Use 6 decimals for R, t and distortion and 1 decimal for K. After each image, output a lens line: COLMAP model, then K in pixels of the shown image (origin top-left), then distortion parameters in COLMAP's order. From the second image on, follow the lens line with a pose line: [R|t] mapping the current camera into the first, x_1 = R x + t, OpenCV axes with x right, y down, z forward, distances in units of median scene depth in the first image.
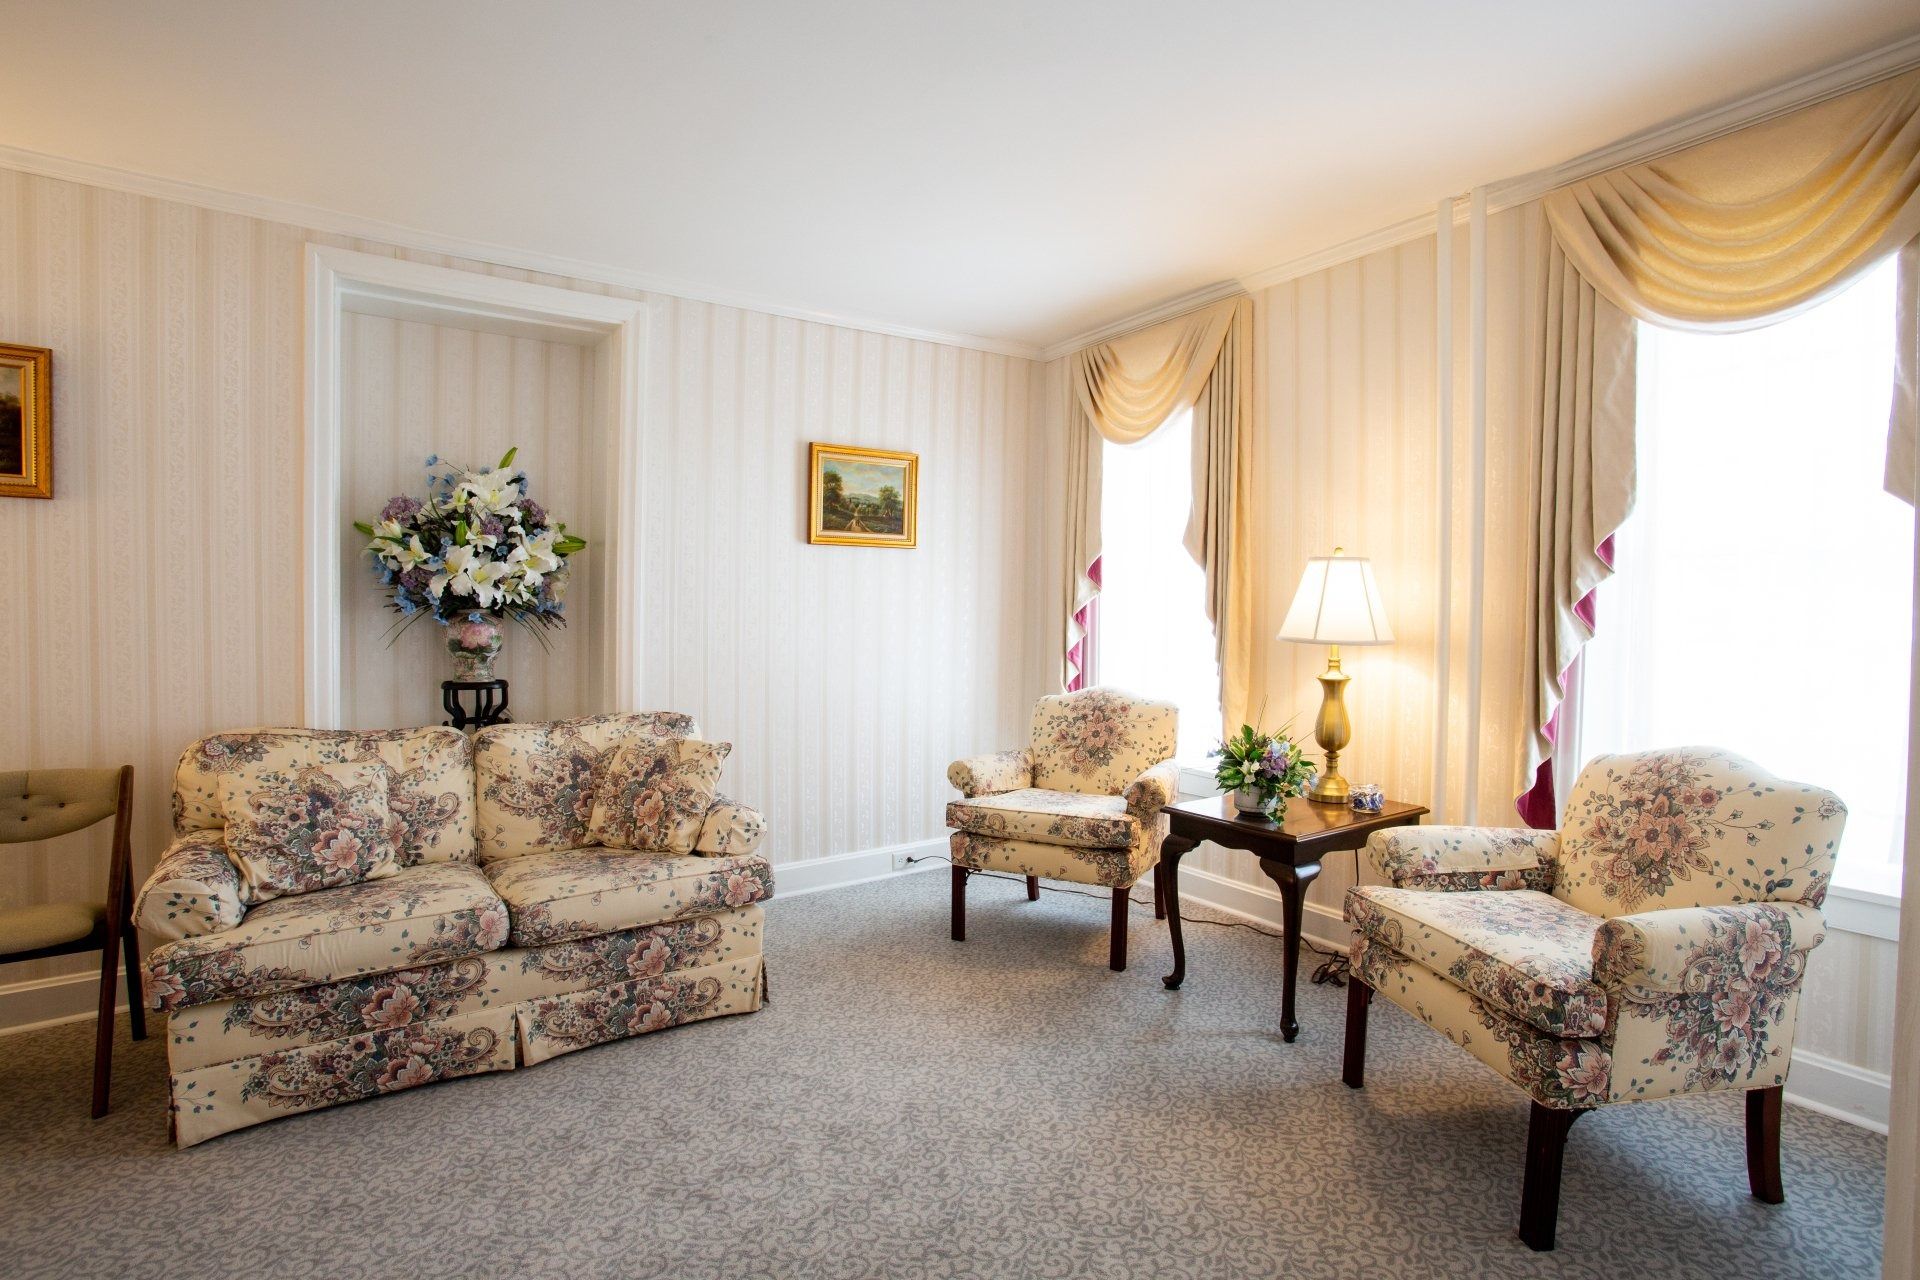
lens RADIAL K [[923.9, 0, 960.0], [0, 923.9, 640.0], [0, 0, 1]] dist [-0.086761, 0.042499]
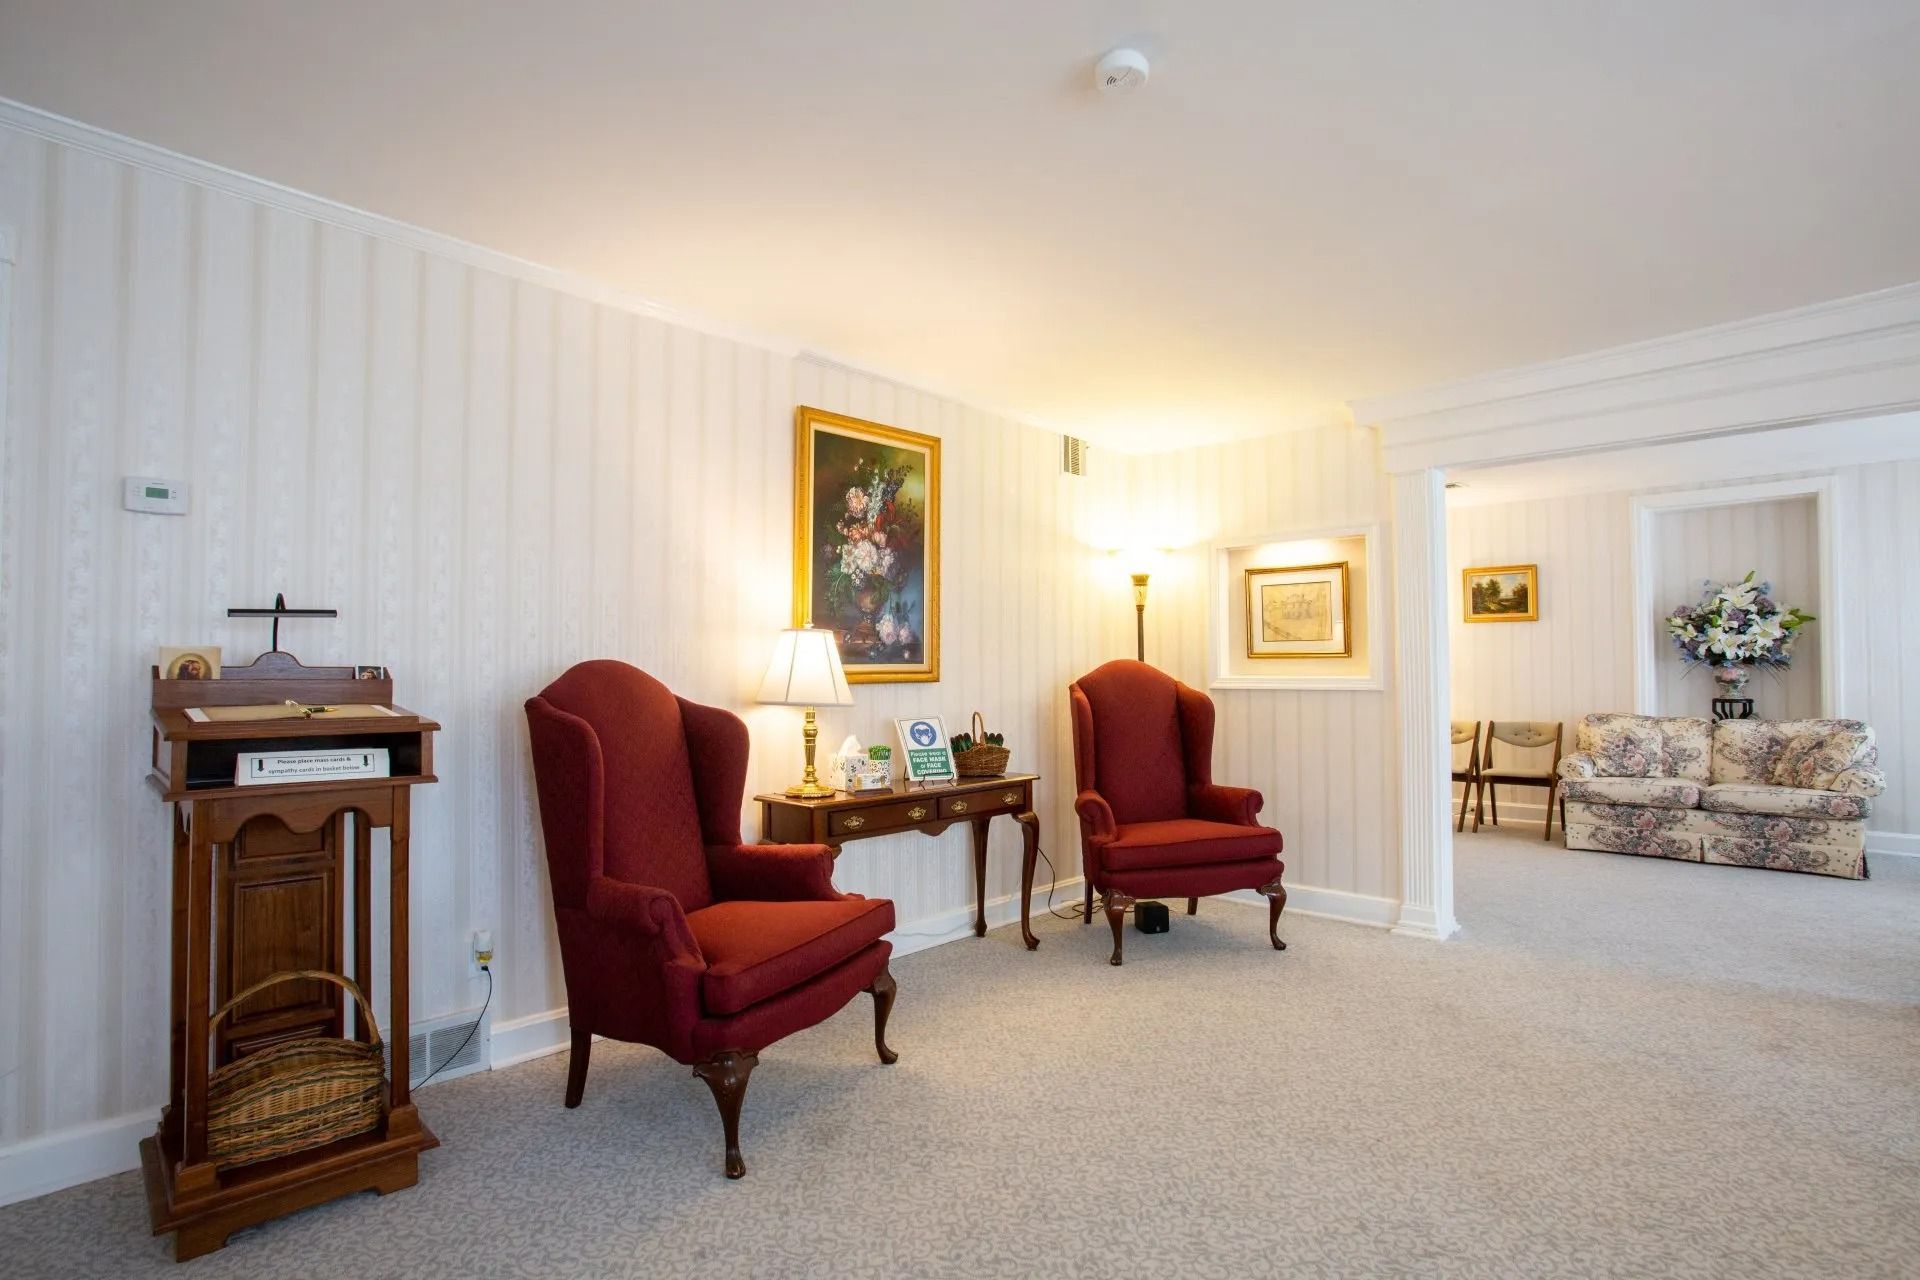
lens RADIAL K [[966.0, 0, 960.0], [0, 966.0, 640.0], [0, 0, 1]] dist [-0.000940, 0.000843]
pose [[0.194622, -0.034632, -0.980267, 1.341973], [-0.020665, 0.999010, -0.039397, 0.043316], [0.980661, 0.027925, 0.193714, -1.148539]]
